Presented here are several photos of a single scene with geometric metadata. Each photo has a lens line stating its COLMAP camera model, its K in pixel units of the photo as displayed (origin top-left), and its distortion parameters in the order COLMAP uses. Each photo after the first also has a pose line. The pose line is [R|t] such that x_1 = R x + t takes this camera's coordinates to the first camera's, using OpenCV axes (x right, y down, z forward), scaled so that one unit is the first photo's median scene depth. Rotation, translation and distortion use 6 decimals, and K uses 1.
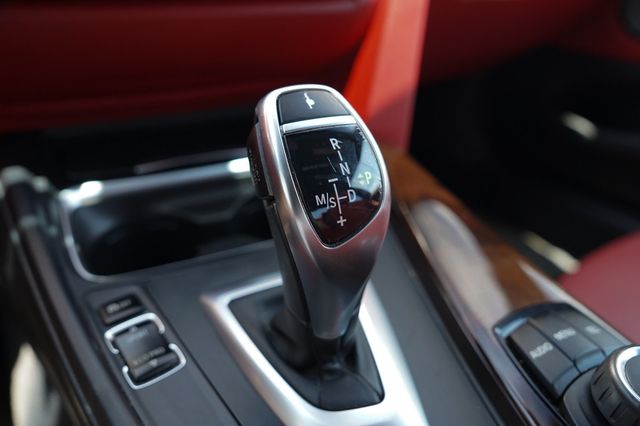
lens RADIAL K [[471.8, 0, 320.0], [0, 471.8, 213.0], [0, 0, 1]] dist [-0.099625, 0.060820]
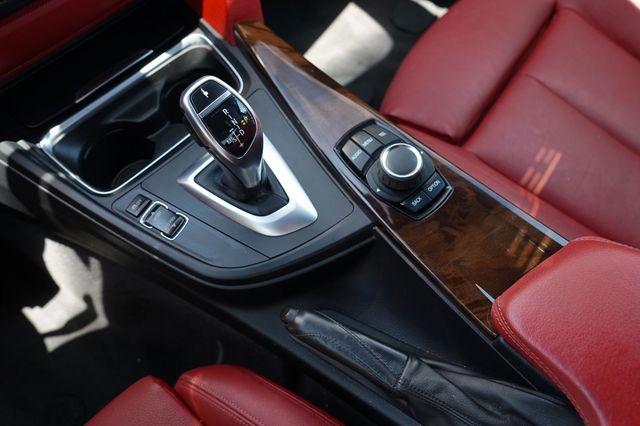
lens RADIAL K [[471.8, 0, 320.0], [0, 471.8, 213.0], [0, 0, 1]] dist [-0.099625, 0.060820]
pose [[0.936263, -0.343194, 0.075032, 0.087056], [0.269512, 0.838710, 0.473212, -0.489482], [-0.225333, -0.422829, 0.877748, -0.851893]]
